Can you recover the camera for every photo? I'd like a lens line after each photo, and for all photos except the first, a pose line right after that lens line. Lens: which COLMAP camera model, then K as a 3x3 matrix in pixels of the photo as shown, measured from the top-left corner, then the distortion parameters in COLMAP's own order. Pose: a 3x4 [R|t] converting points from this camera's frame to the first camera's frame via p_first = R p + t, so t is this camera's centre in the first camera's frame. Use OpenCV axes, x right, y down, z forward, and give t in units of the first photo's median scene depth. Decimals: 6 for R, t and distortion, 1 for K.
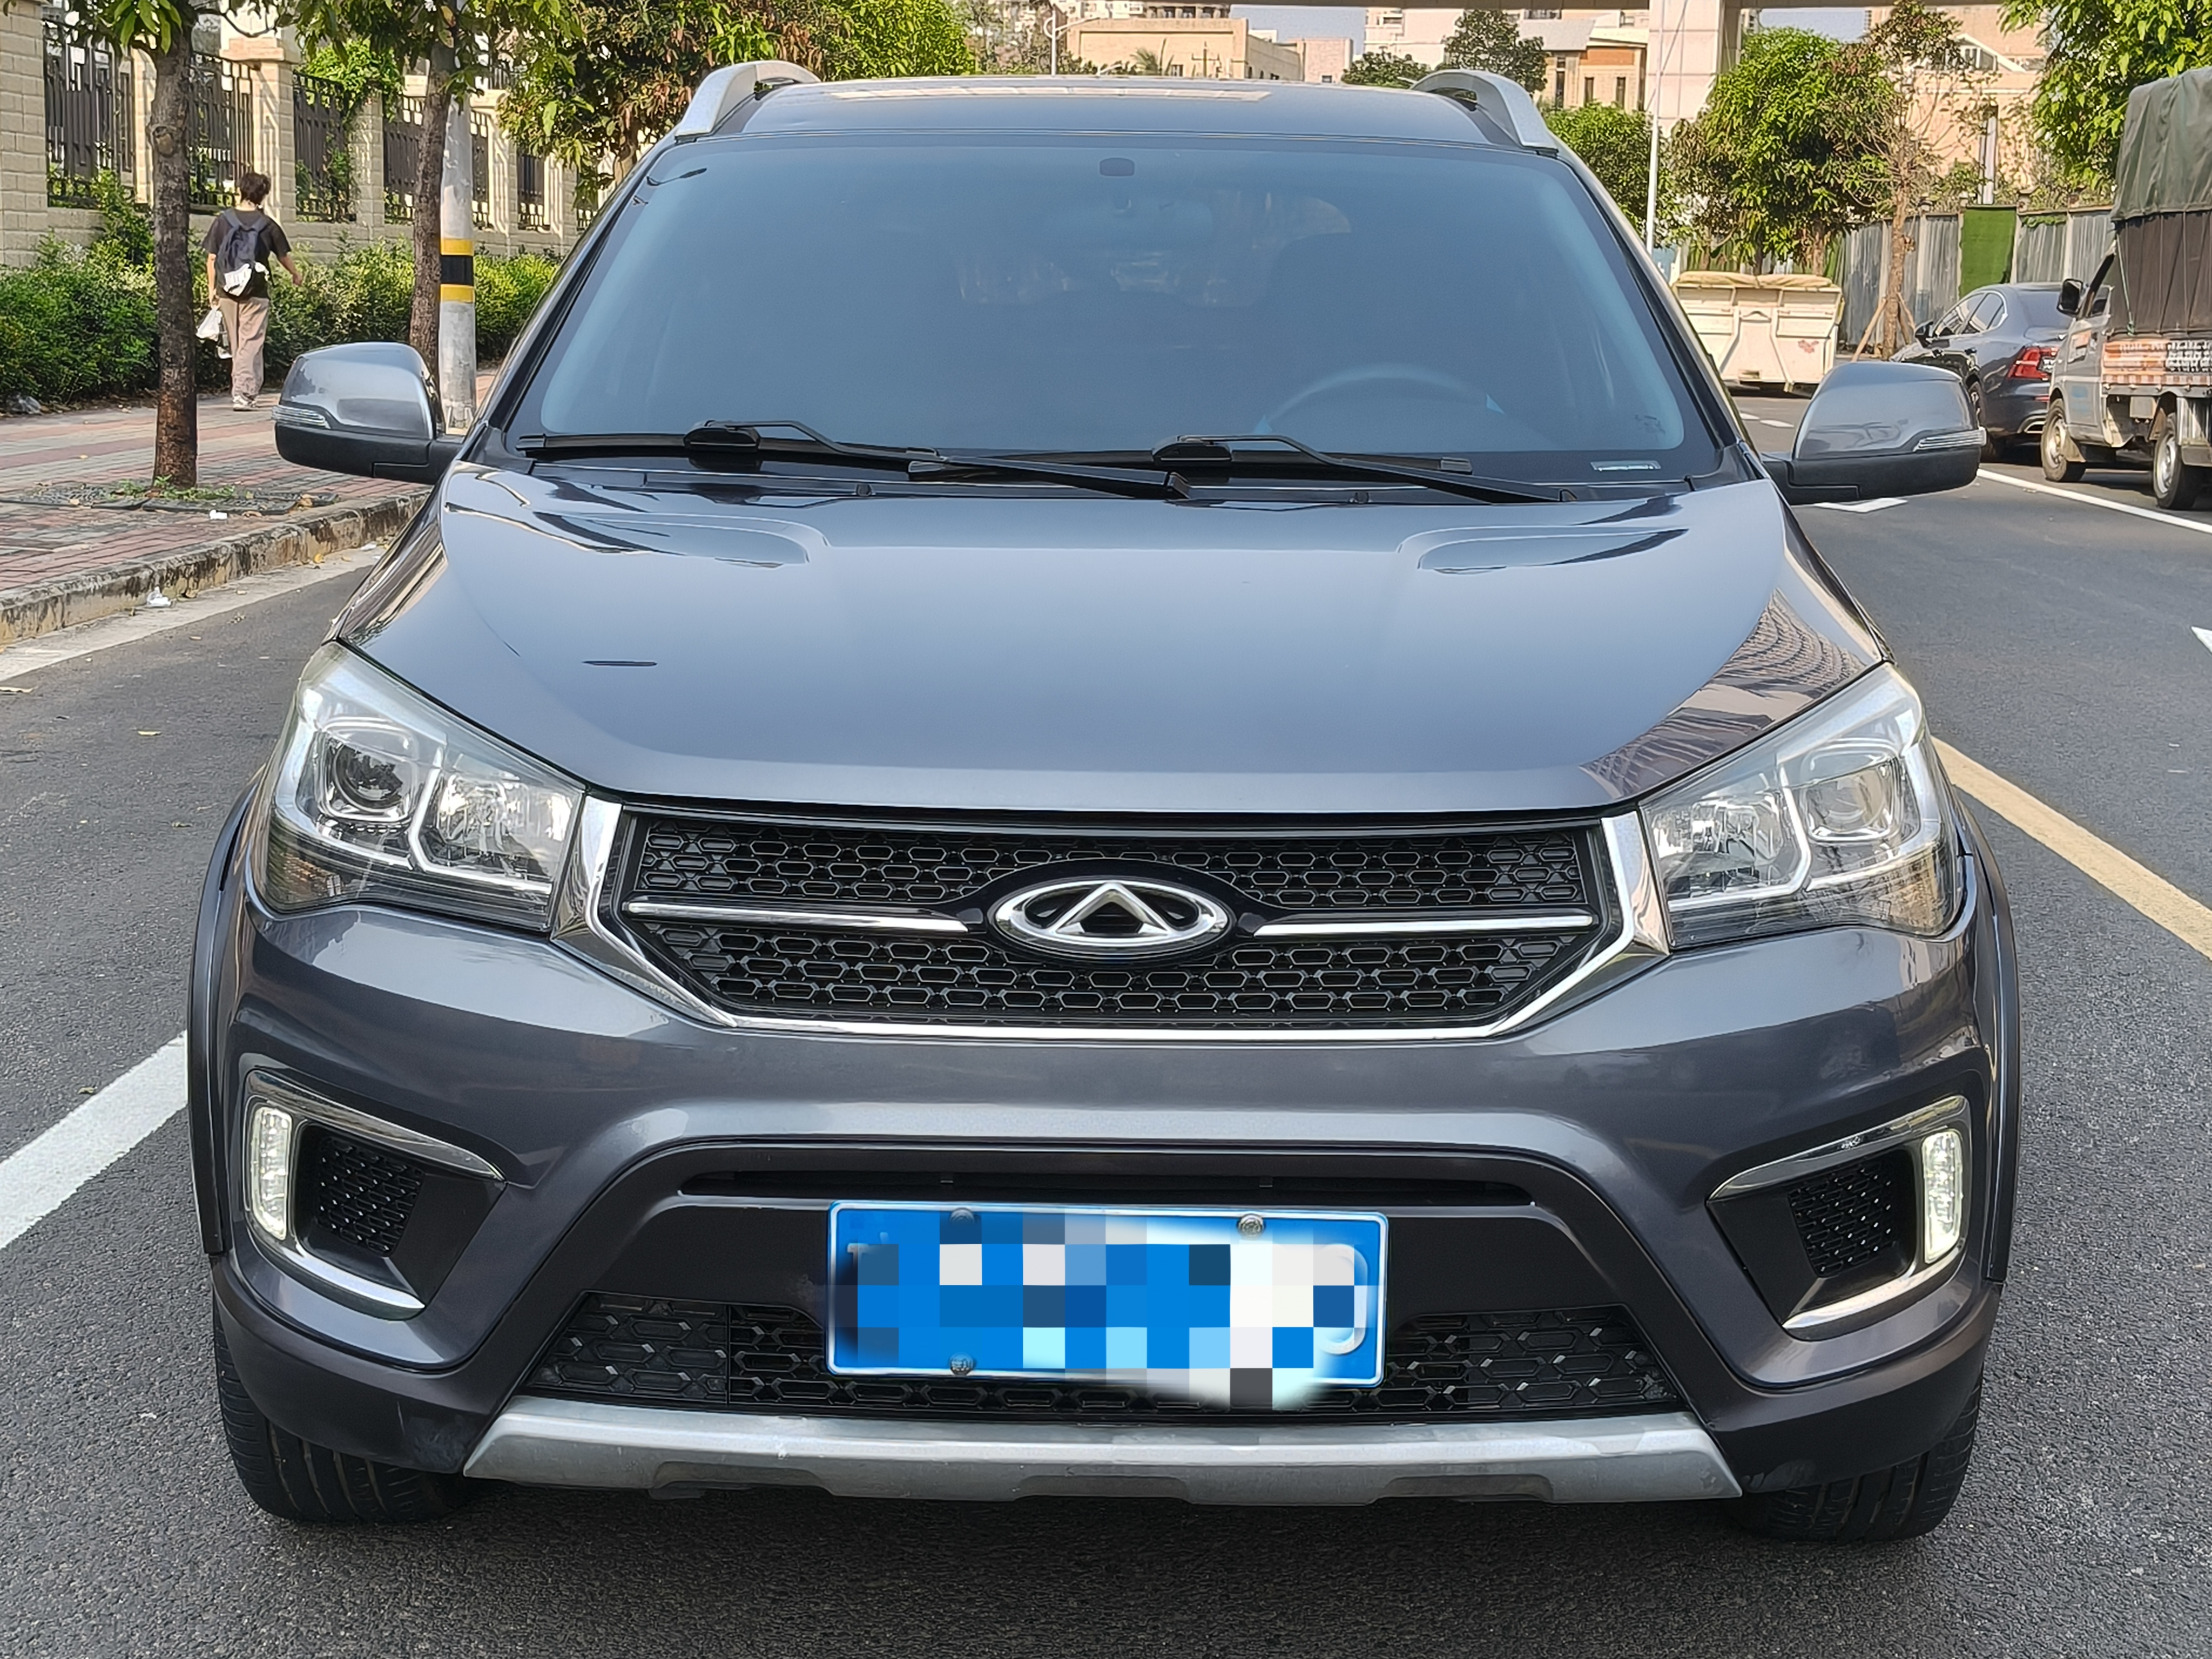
lens RADIAL K [[3347.2, 0, 1107.1], [0, 3347.2, 816.7], [0, 0, 1]] dist [0.268656, -1.012849]
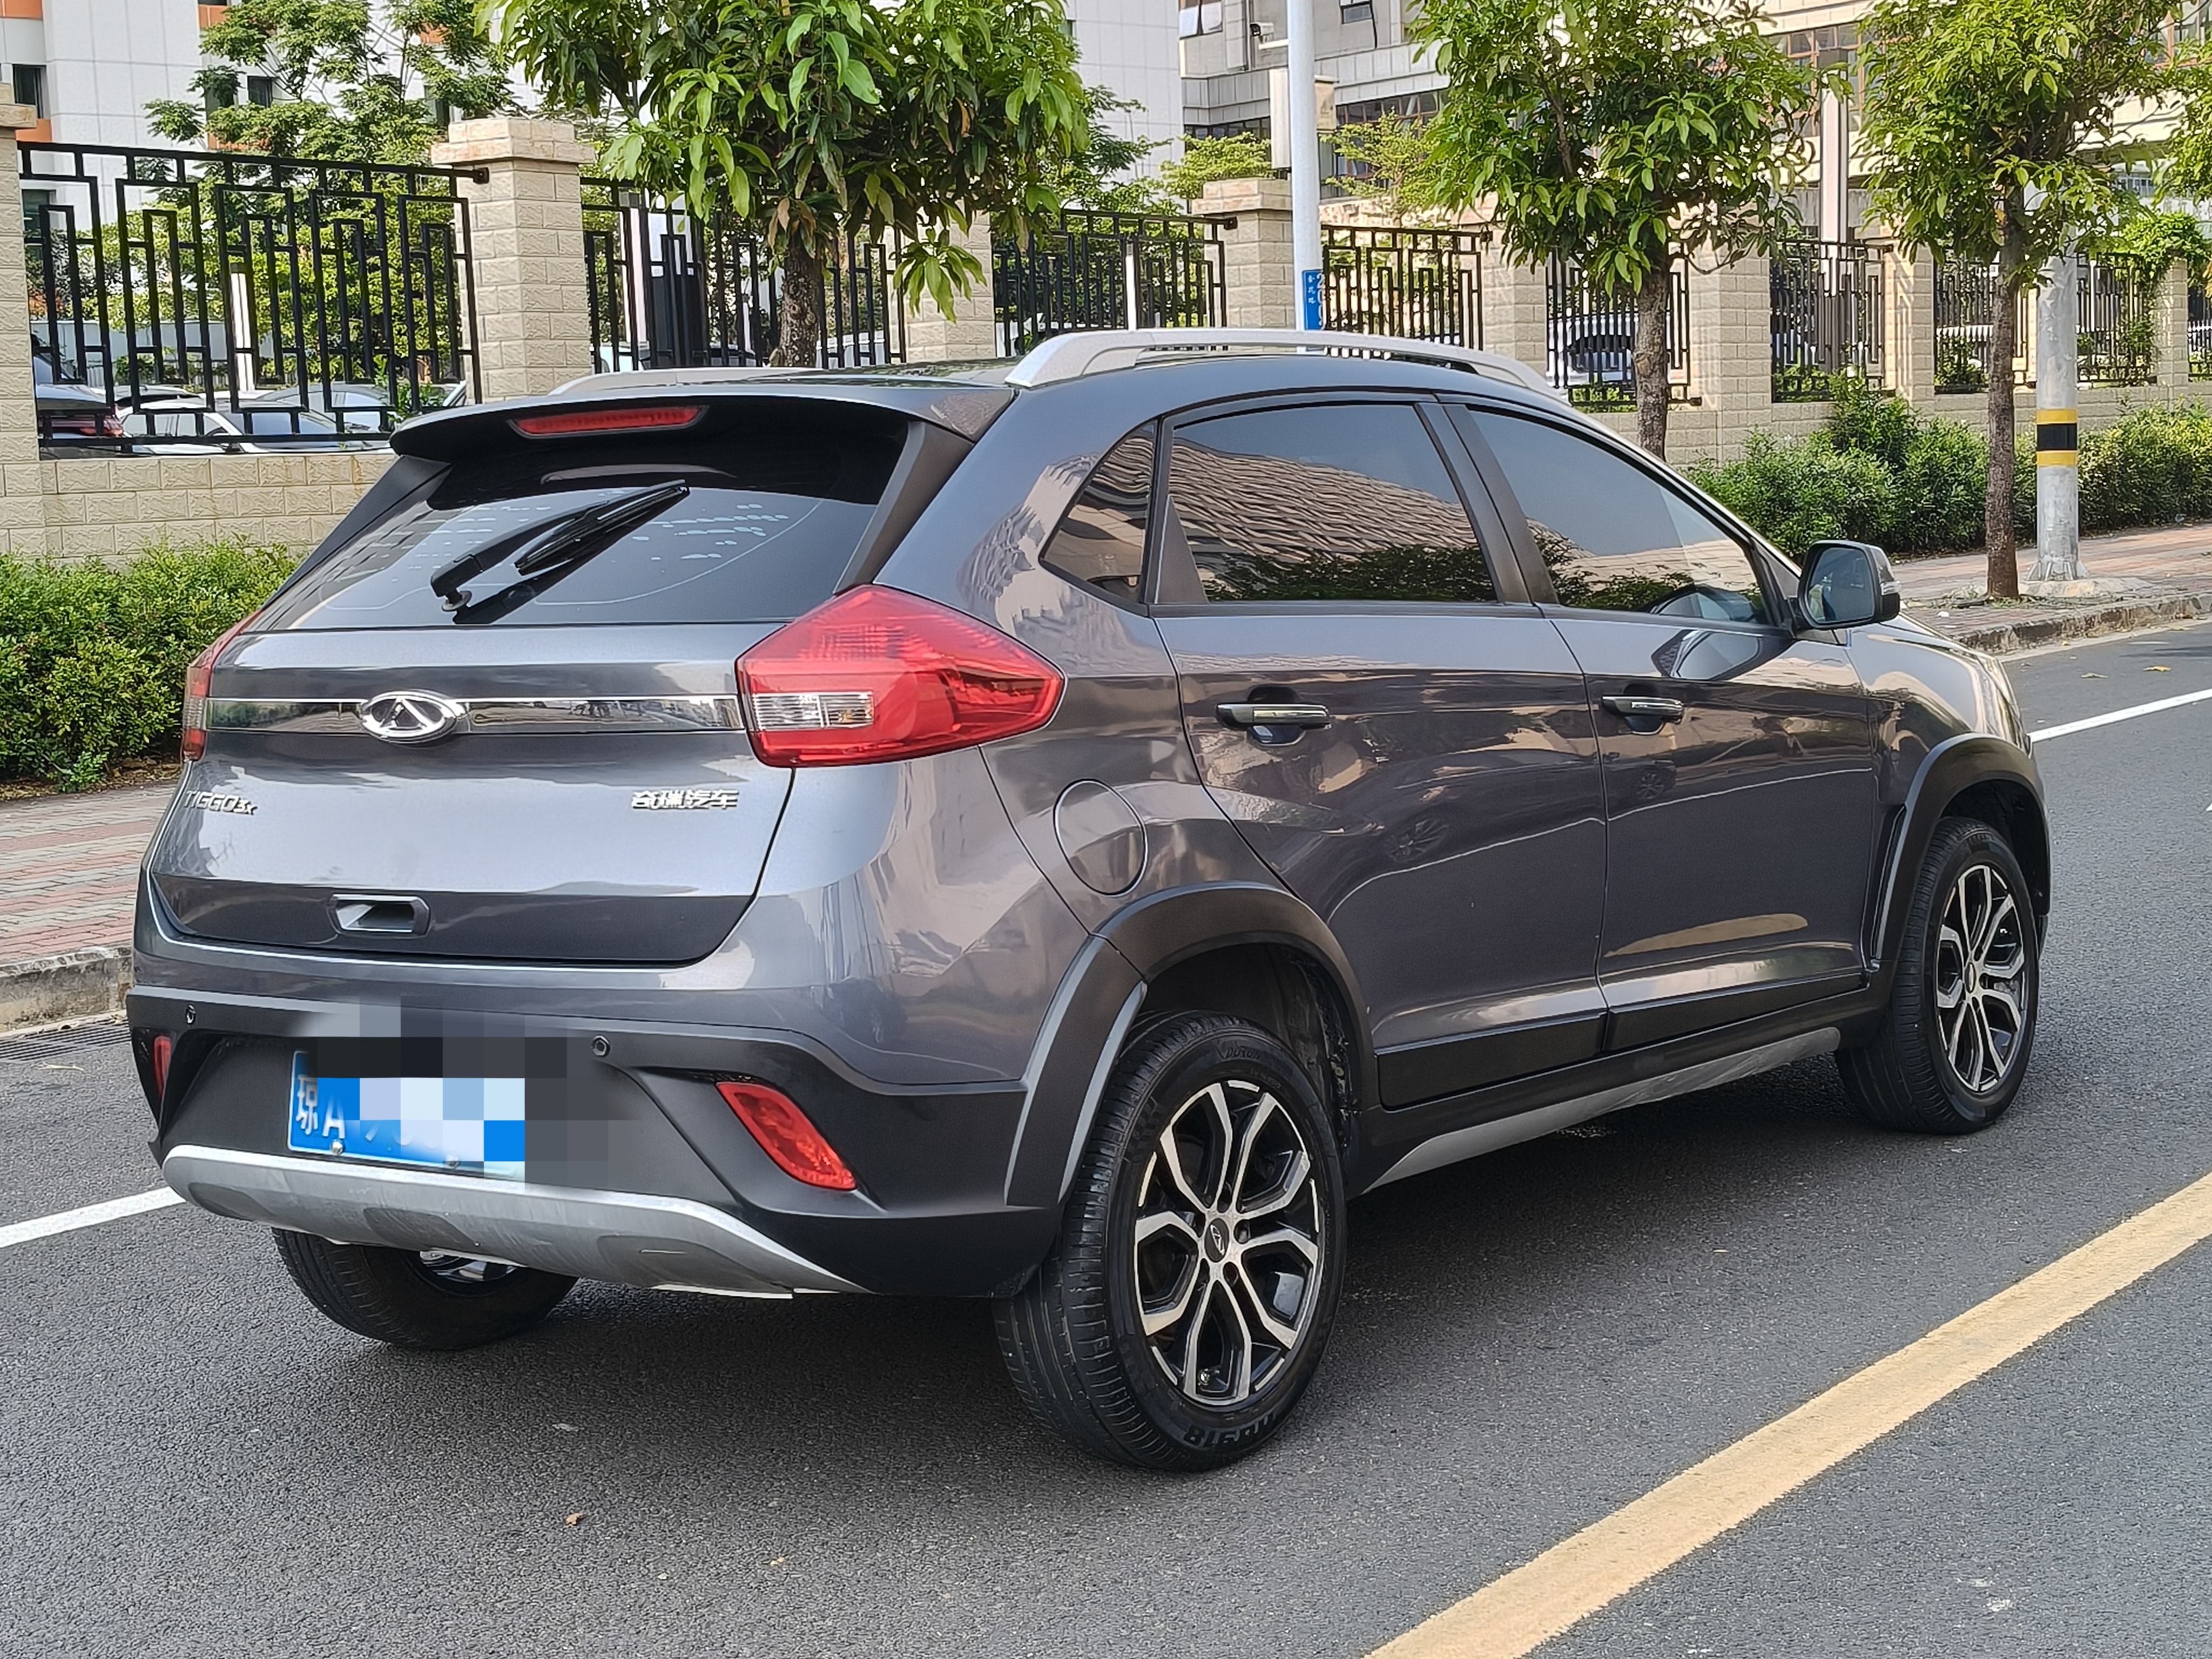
lens RADIAL K [[3356.3, 0, 1121.5], [0, 3356.3, 834.3], [0, 0, 1]] dist [0.281628, -0.997439]
pose [[0.814202, 0.004445, -0.580564, 0.197796], [-0.027044, 0.999176, -0.030277, 0.008415], [0.579951, 0.040353, 0.813651, -0.066381]]
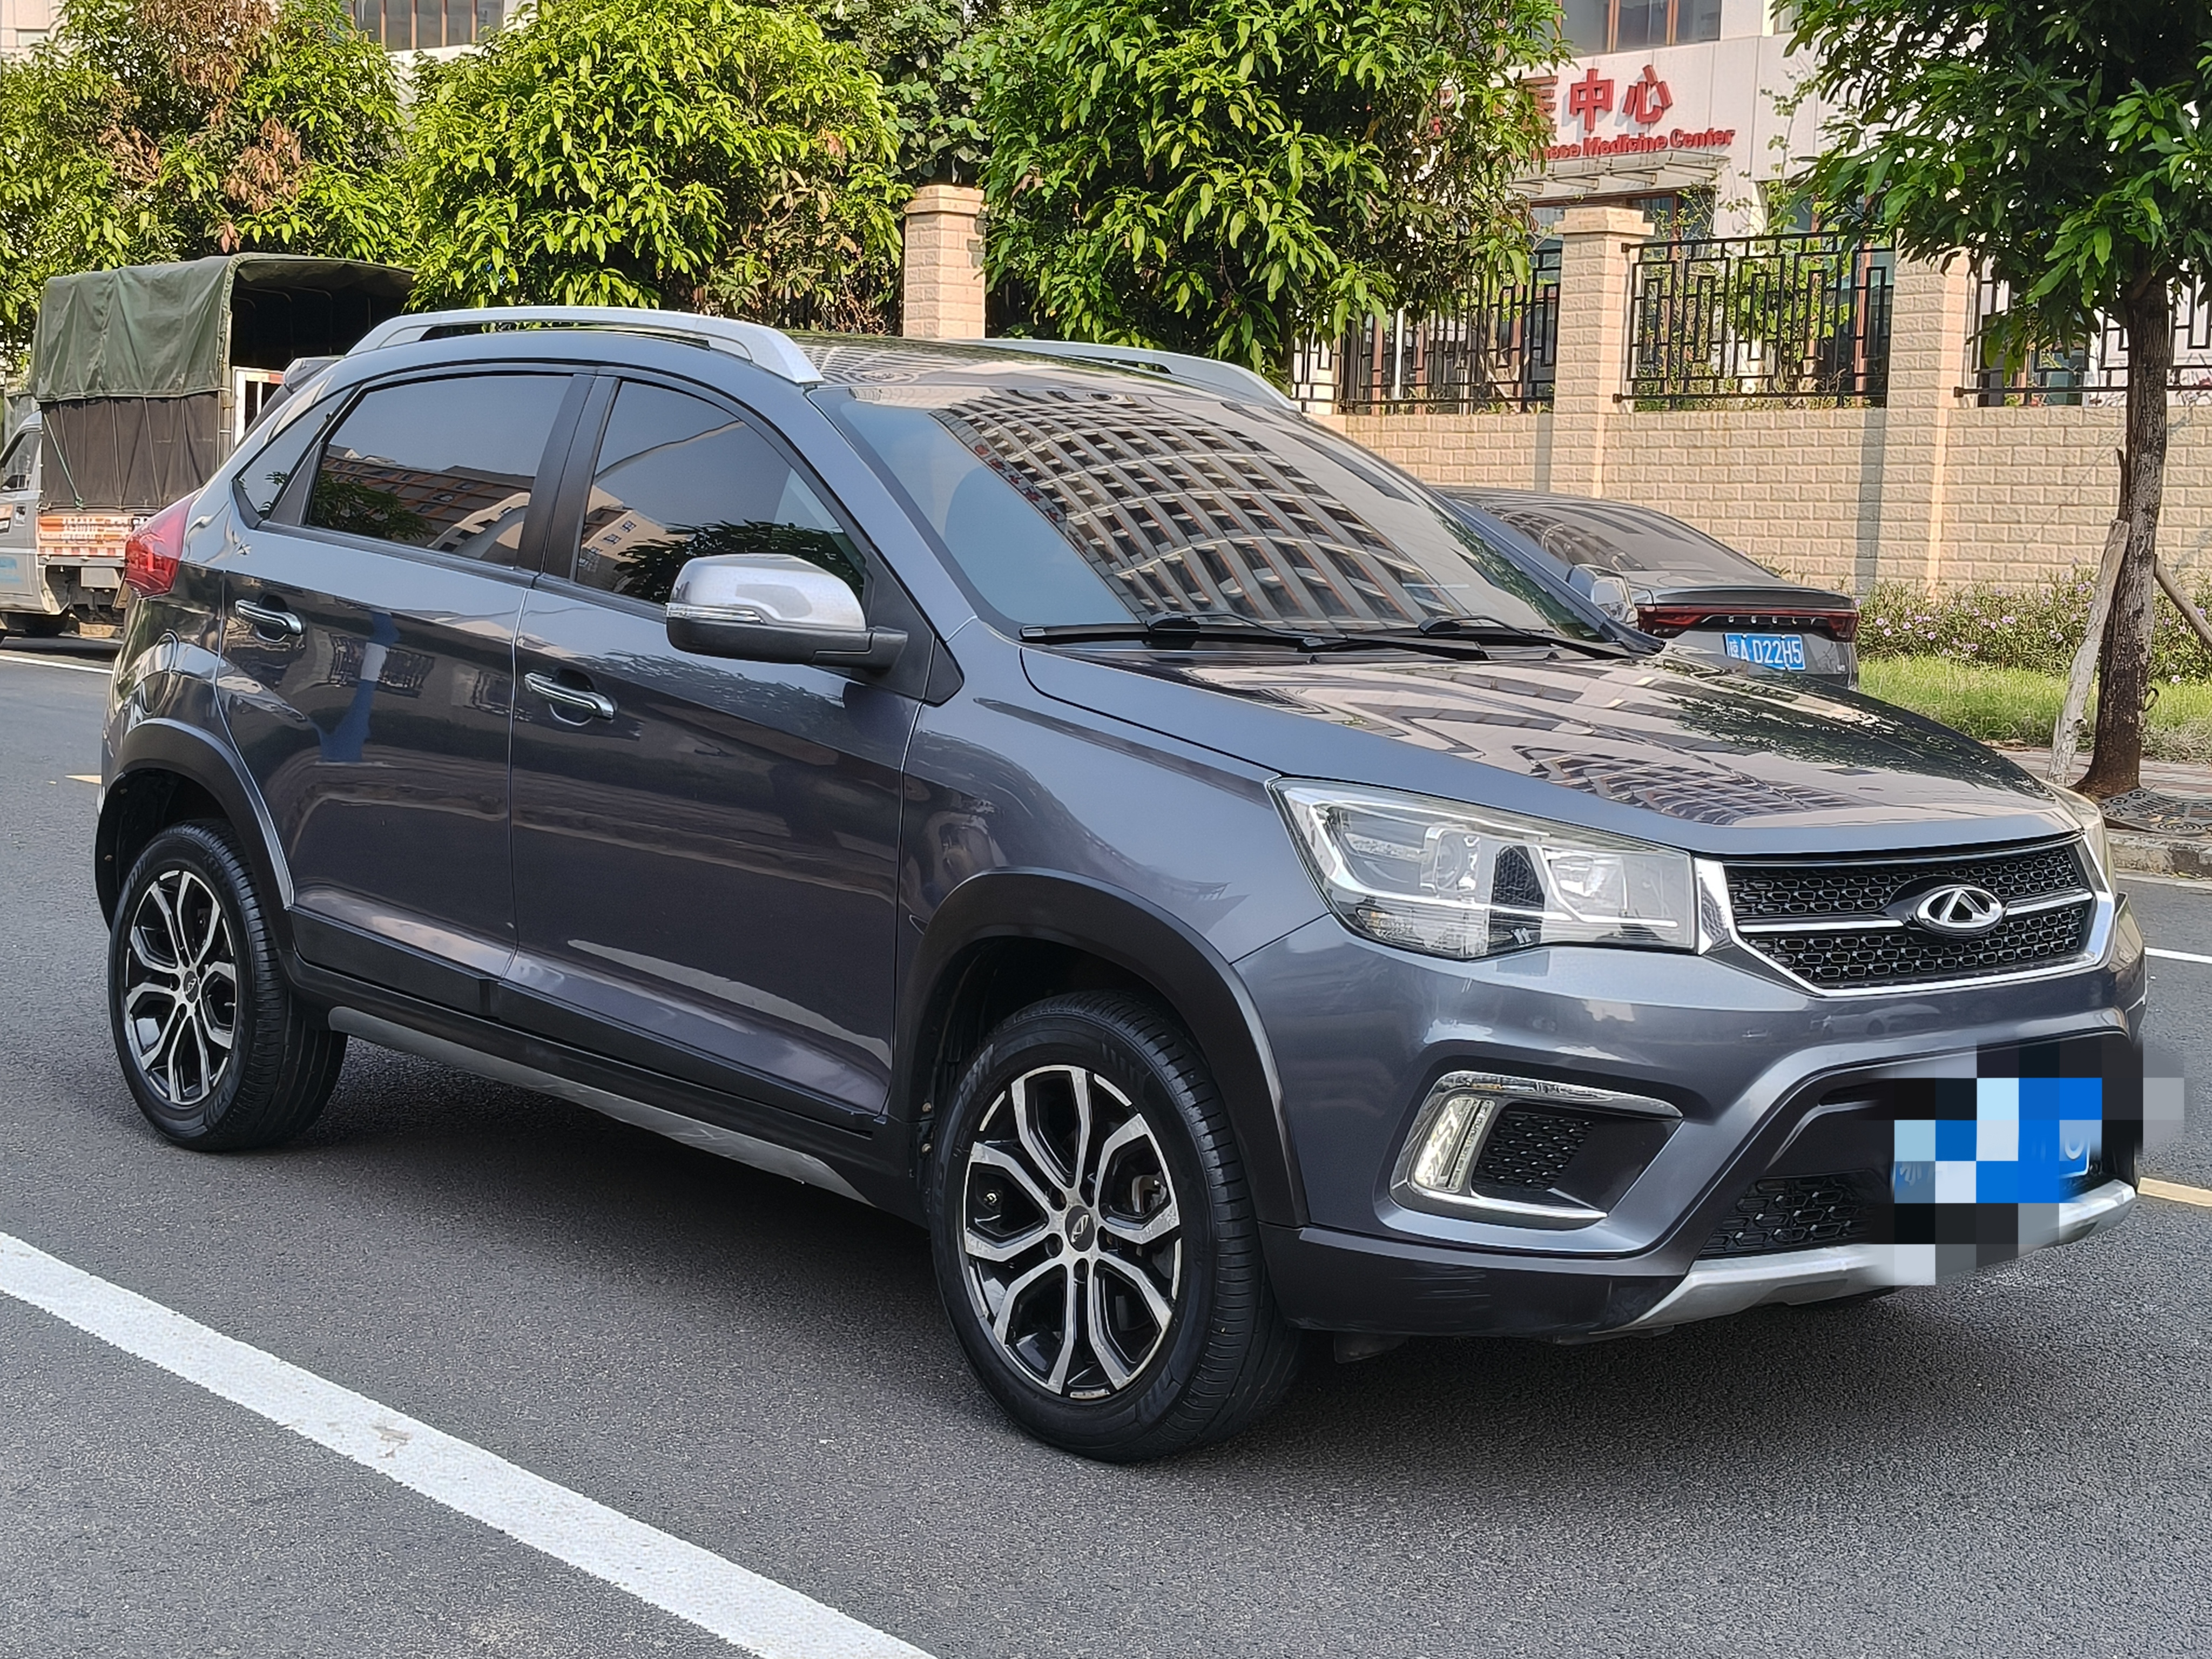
lens RADIAL K [[3347.2, 0, 1107.1], [0, 3347.2, 816.7], [0, 0, 1]] dist [0.268656, -1.012849]
pose [[0.748394, -0.051682, 0.661238, -0.168084], [0.083050, 0.996415, -0.016118, -0.002404], [-0.658034, 0.066979, 0.750003, -0.000740]]
